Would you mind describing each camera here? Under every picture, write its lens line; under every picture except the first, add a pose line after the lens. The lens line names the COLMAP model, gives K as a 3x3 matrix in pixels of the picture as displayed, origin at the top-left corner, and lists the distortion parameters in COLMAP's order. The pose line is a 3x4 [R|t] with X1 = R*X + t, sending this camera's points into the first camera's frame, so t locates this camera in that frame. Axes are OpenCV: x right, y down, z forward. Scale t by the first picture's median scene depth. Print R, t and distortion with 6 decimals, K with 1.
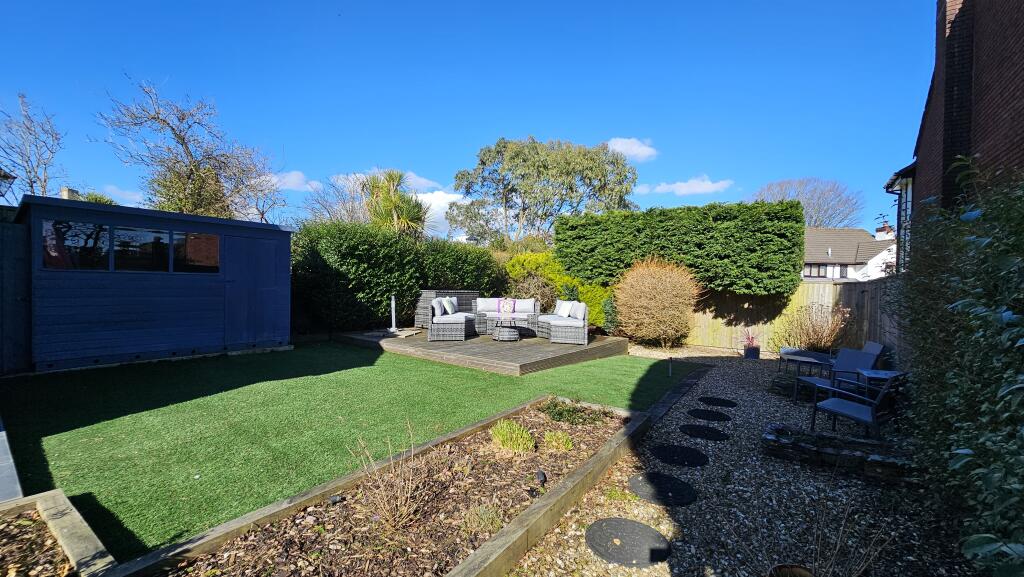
lens RADIAL K [[417.5, 0, 507.3], [0, 417.5, 291.1], [0, 0, 1]] dist [-0.002732, -0.000403]
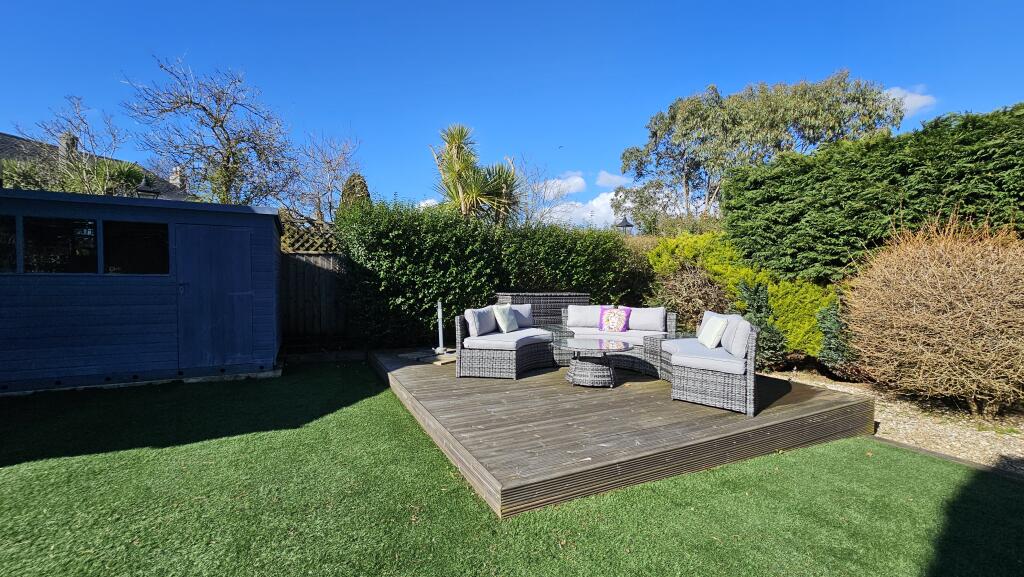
lens RADIAL K [[417.5, 0, 507.3], [0, 417.5, 291.1], [0, 0, 1]] dist [-0.002732, -0.000403]
pose [[0.896932, -0.004802, -0.442142, 0.120489], [0.005634, 0.999984, 0.000568, -0.005390], [0.442132, -0.003001, 0.896945, 0.379512]]
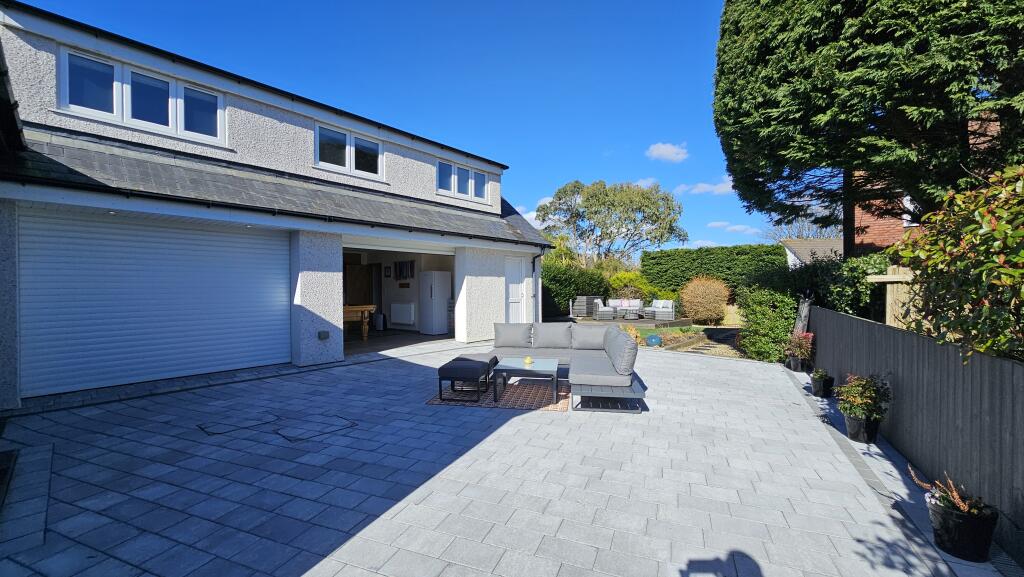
lens RADIAL K [[413.4, 0, 509.7], [0, 413.4, 293.7], [0, 0, 1]] dist [-0.001296, -0.000086]
pose [[0.997547, -0.024209, -0.065682, -0.387329], [0.023703, 0.999683, -0.008476, -0.004845], [0.065867, 0.006898, 0.997805, -0.882632]]
